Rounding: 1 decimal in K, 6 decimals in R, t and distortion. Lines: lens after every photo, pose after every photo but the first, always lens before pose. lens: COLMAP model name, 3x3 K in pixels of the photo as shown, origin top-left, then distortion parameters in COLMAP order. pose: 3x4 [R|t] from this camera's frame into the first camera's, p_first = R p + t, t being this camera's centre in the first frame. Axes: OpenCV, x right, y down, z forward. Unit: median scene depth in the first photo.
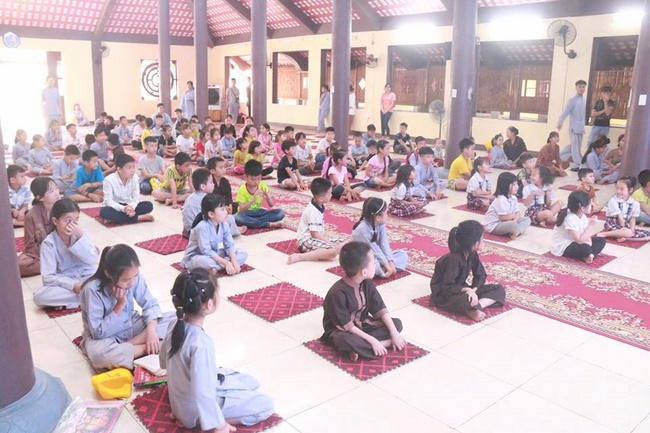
lens RADIAL K [[543.3, 0, 319.8], [0, 543.3, 214.2], [0, 0, 1]] dist [-0.176171, 0.151675]
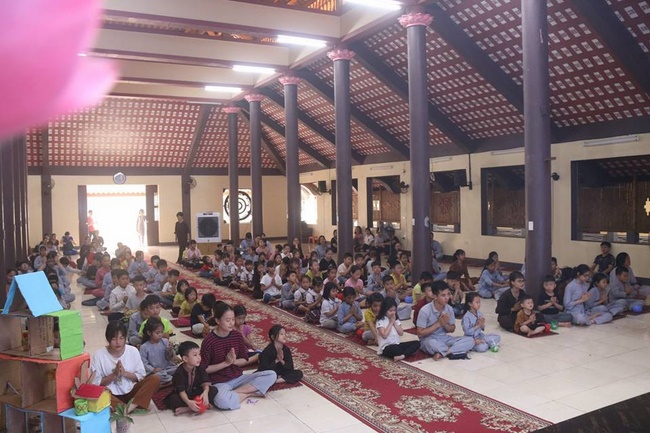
lens RADIAL K [[543.3, 0, 319.8], [0, 543.3, 214.2], [0, 0, 1]] dist [-0.176171, 0.151675]
pose [[0.974563, -0.030584, -0.222016, 0.187712], [-0.015575, 0.979007, -0.203230, 0.003522], [0.223571, 0.201519, 0.953628, -0.120302]]
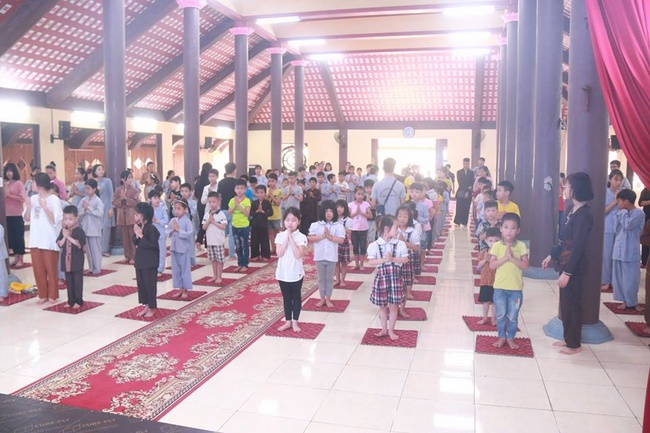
lens RADIAL K [[543.3, 0, 319.8], [0, 543.3, 214.2], [0, 0, 1]] dist [-0.176171, 0.151675]
pose [[0.557990, 0.065128, -0.827288, 0.478546], [-0.181692, 0.982316, -0.045215, -0.038949], [0.809713, 0.175541, 0.559956, 0.117266]]
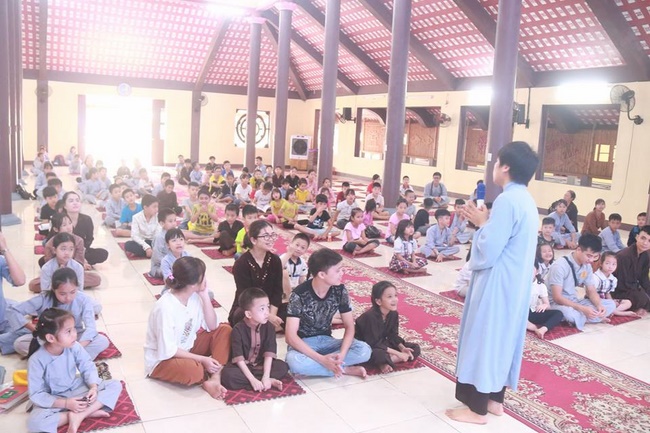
lens RADIAL K [[543.3, 0, 319.8], [0, 543.3, 214.2], [0, 0, 1]] dist [-0.176171, 0.151675]
pose [[0.976902, 0.065047, -0.203547, 0.089669], [-0.083504, 0.993008, -0.083435, -0.004250], [0.196697, 0.098505, 0.975504, -0.023841]]
